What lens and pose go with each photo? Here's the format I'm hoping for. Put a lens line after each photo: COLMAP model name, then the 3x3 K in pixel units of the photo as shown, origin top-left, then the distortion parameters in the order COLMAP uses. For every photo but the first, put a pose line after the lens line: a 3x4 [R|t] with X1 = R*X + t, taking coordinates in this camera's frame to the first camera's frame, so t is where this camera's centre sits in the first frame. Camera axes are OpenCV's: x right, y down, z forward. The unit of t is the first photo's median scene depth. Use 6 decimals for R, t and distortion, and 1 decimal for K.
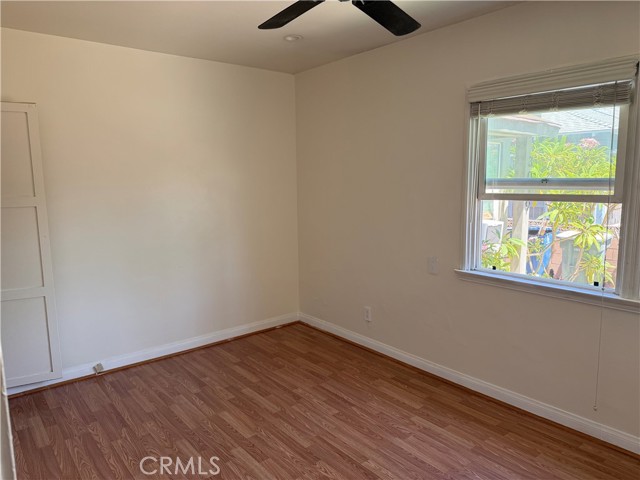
lens RADIAL K [[457.3, 0, 325.5], [0, 457.3, 241.1], [0, 0, 1]] dist [0.070044, -0.127766]
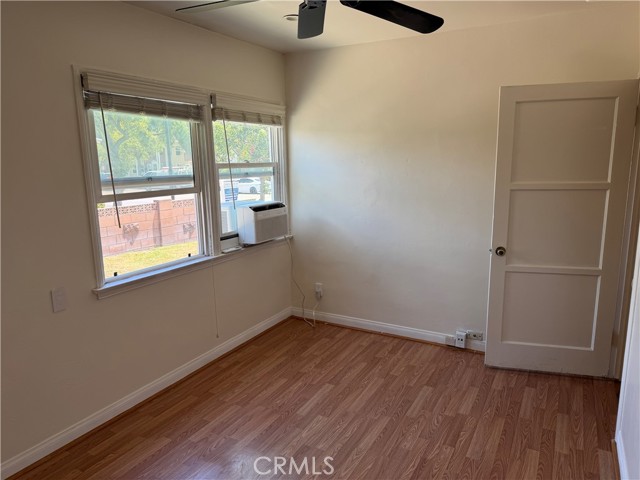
lens RADIAL K [[450.5, 0, 318.0], [0, 450.5, 243.3], [0, 0, 1]] dist [0.062897, -0.080659]
pose [[-0.370438, -0.158523, 0.915230, -0.691555], [0.139452, 0.964670, 0.223529, -0.168540], [-0.918330, 0.210434, -0.335244, 1.025707]]
